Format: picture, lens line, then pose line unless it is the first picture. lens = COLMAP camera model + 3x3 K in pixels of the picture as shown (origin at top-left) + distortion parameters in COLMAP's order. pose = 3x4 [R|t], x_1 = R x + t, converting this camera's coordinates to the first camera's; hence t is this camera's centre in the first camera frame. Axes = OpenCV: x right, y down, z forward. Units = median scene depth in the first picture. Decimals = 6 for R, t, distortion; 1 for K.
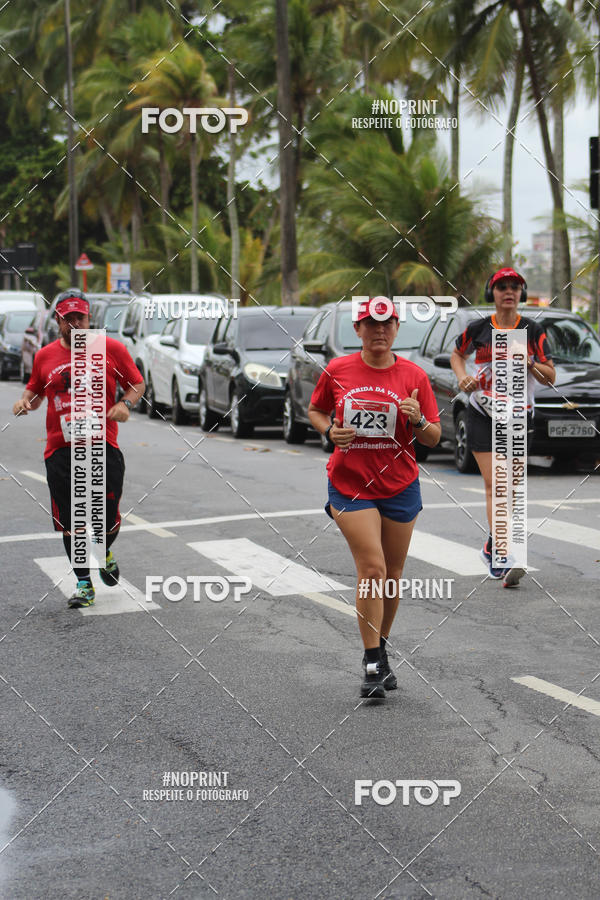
lens RADIAL K [[3797.3, 0, 367.3], [0, 3797.3, 448.9], [0, 0, 1]] dist [0.135194, 0.454765]
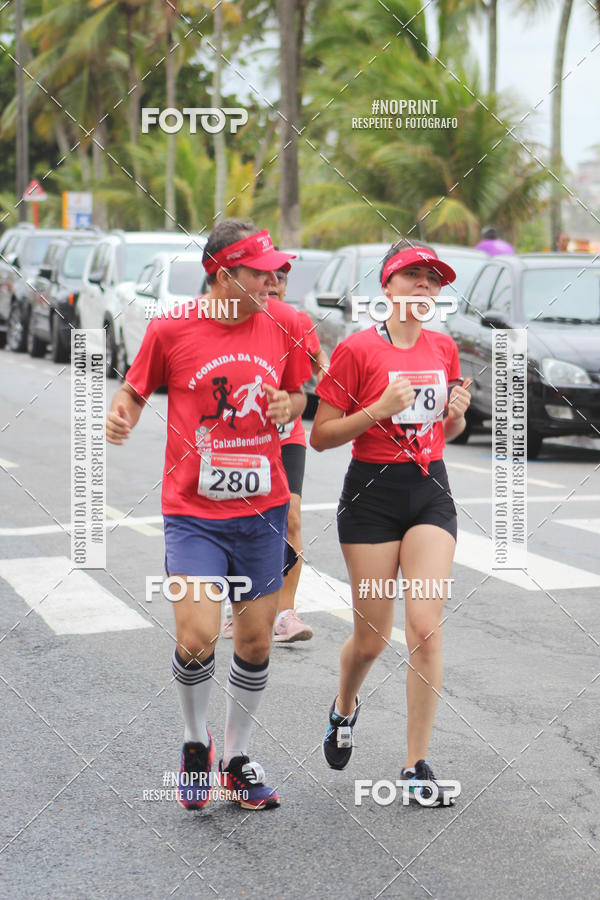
lens RADIAL K [[4105.4, 0, 300.0], [0, 4105.4, 450.0], [0, 0, 1]] dist [0.296066, 4.041982]
pose [[0.999573, 0.010943, 0.027086, -0.042201], [-0.011426, 0.999777, 0.017741, -0.010071], [-0.026886, -0.018042, 0.999476, 0.116244]]
